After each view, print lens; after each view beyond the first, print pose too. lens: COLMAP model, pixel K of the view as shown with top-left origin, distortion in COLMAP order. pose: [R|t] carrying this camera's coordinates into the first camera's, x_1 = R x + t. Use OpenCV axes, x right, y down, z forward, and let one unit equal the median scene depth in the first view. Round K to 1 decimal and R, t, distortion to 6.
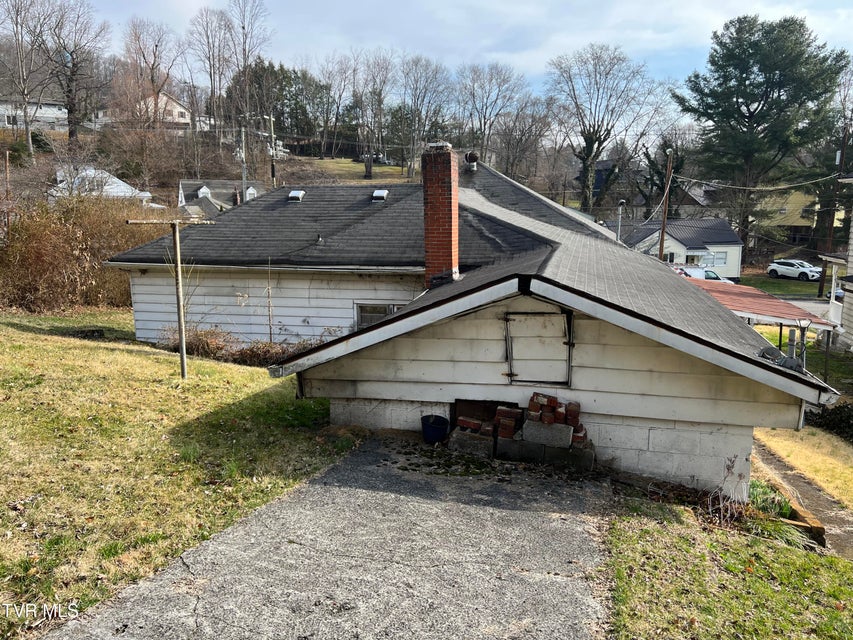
lens RADIAL K [[637.3, 0, 427.3], [0, 637.3, 317.4], [0, 0, 1]] dist [0.067178, -0.078452]
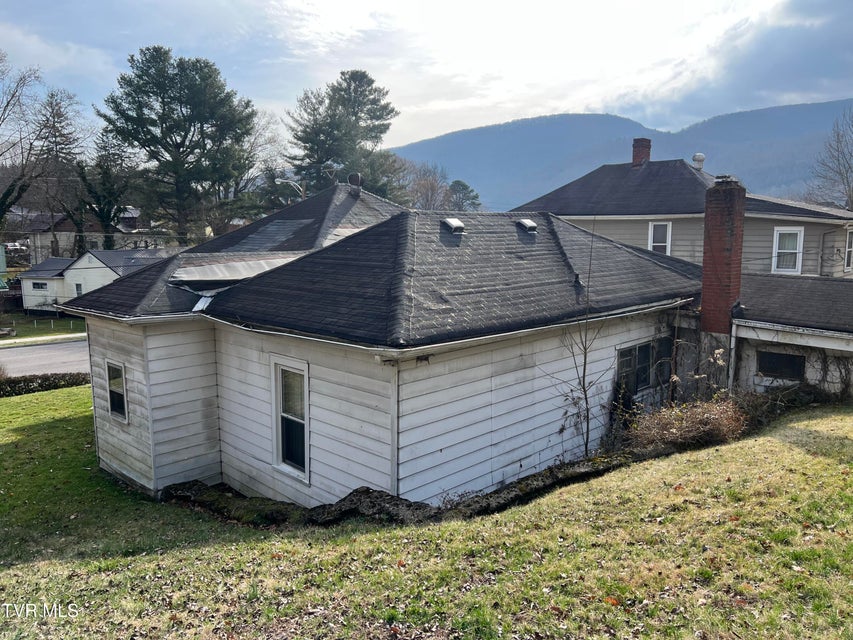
lens RADIAL K [[637.3, 0, 427.1], [0, 637.3, 321.1], [0, 0, 1]] dist [0.067178, -0.078452]
pose [[0.494164, -0.115488, 0.861664, -0.233939], [0.142819, 0.988456, 0.050575, -0.033426], [-0.857557, 0.098069, 0.504953, 0.175853]]
